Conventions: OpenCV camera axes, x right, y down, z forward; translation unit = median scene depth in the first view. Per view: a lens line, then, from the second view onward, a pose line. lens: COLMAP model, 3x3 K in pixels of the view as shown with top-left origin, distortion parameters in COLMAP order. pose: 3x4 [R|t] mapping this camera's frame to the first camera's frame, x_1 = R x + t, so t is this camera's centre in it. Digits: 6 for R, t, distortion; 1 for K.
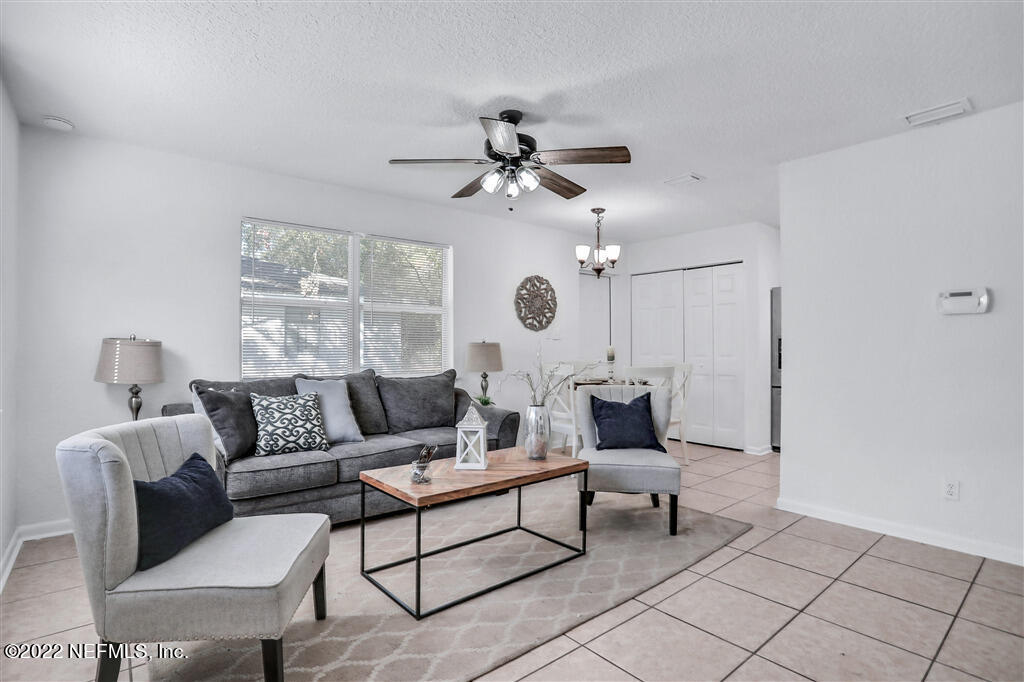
lens RADIAL K [[510.2, 0, 532.2], [0, 510.2, 345.1], [0, 0, 1]] dist [-0.003704, 0.000323]
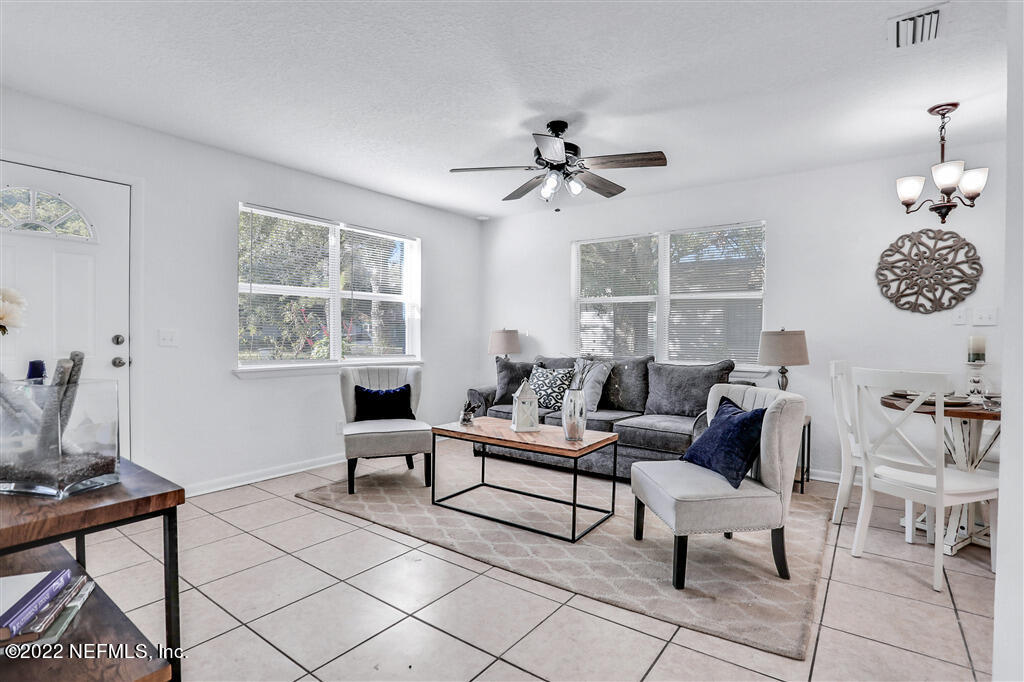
lens RADIAL K [[510.7, 0, 515.2], [0, 510.7, 335.5], [0, 0, 1]] dist [-0.011547, 0.000511]
pose [[0.220802, 0.001375, -0.975318, 0.616635], [-0.001264, 0.999999, 0.001124, 0.001145], [0.975318, 0.000984, 0.220803, 0.390380]]
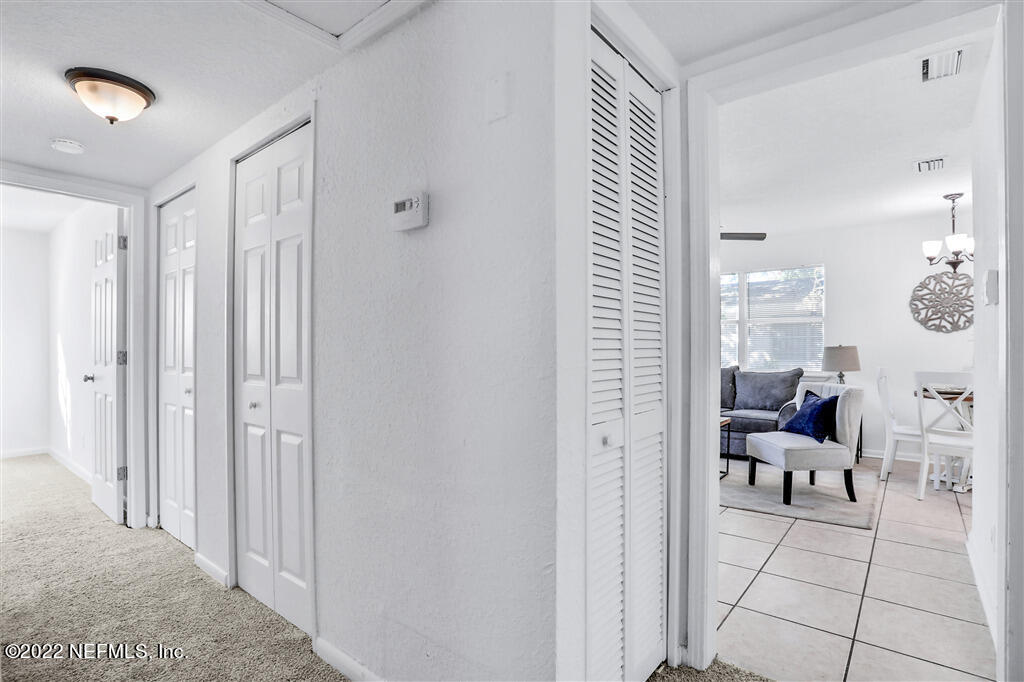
lens RADIAL K [[510.2, 0, 532.2], [0, 510.2, 345.1], [0, 0, 1]] dist [-0.003704, 0.000323]
pose [[0.194907, -0.014413, -0.980716, 0.878759], [0.008044, 0.999882, -0.013096, 0.001084], [0.980789, -0.005337, 0.195000, 0.108342]]
